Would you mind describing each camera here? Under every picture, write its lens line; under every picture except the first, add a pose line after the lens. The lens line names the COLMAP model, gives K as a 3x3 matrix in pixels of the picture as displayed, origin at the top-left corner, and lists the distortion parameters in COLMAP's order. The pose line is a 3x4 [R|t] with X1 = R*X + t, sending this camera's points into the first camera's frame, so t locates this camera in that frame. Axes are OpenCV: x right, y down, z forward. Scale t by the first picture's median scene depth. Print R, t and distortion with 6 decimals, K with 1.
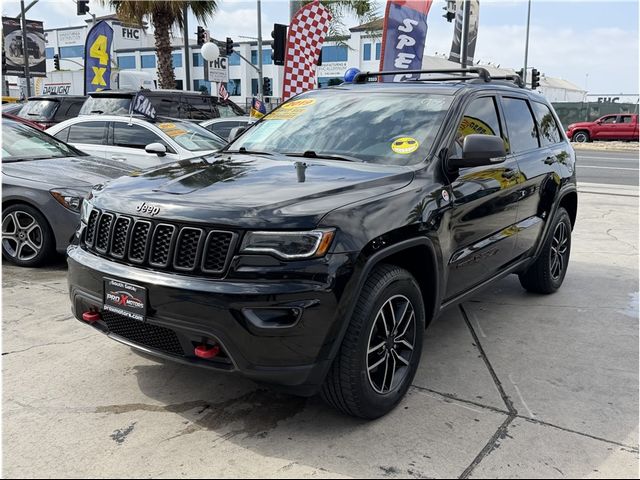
lens RADIAL K [[672.2, 0, 320.3], [0, 672.2, 235.3], [0, 0, 1]] dist [0.007086, 0.000000]
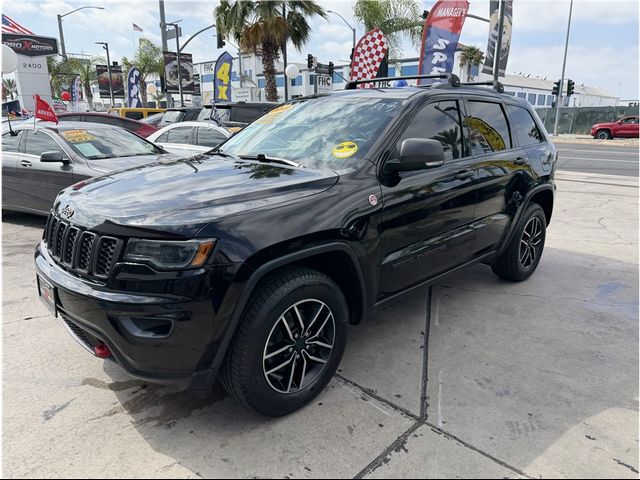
lens RADIAL K [[472.4, 0, 323.9], [0, 472.4, 244.1], [0, 0, 1]] dist [0.010782, -0.039082]
pose [[0.984374, 0.033467, -0.172882, 0.110864], [-0.019343, 0.996383, 0.082748, -0.023351], [0.175026, -0.078111, 0.981460, 0.129571]]
